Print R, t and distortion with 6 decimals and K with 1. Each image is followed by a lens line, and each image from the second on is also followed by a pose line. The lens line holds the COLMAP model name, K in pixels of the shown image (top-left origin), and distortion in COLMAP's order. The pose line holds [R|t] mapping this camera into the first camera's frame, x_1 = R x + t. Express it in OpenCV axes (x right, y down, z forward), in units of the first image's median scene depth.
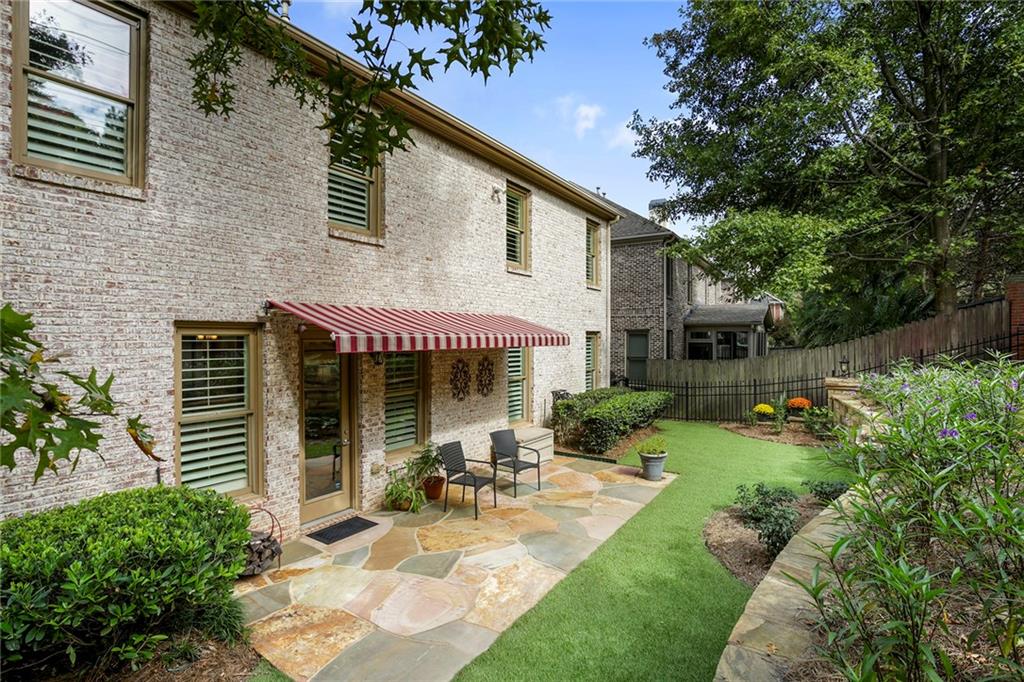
lens RADIAL K [[470.4, 0, 513.2], [0, 470.4, 340.6], [0, 0, 1]] dist [-0.026399, 0.004134]
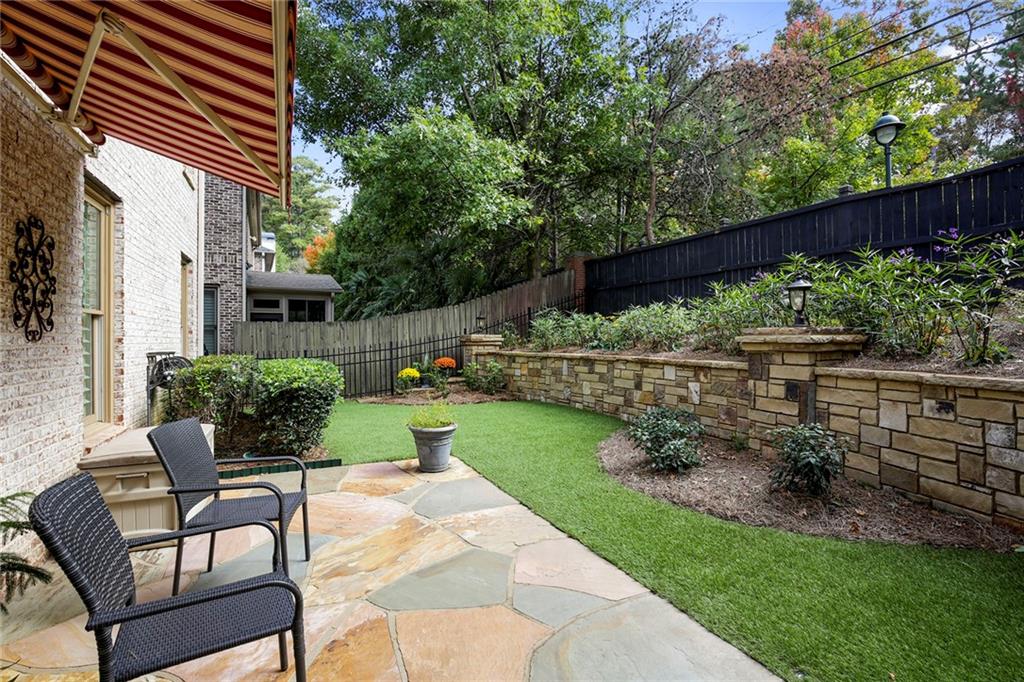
lens RADIAL K [[470.4, 0, 512.3], [0, 470.4, 340.4], [0, 0, 1]] dist [-0.026399, 0.004134]
pose [[0.507860, -0.008466, 0.861398, -0.162021], [0.010599, 0.999937, 0.003579, 0.121963], [-0.861374, 0.007313, 0.507918, 0.577576]]
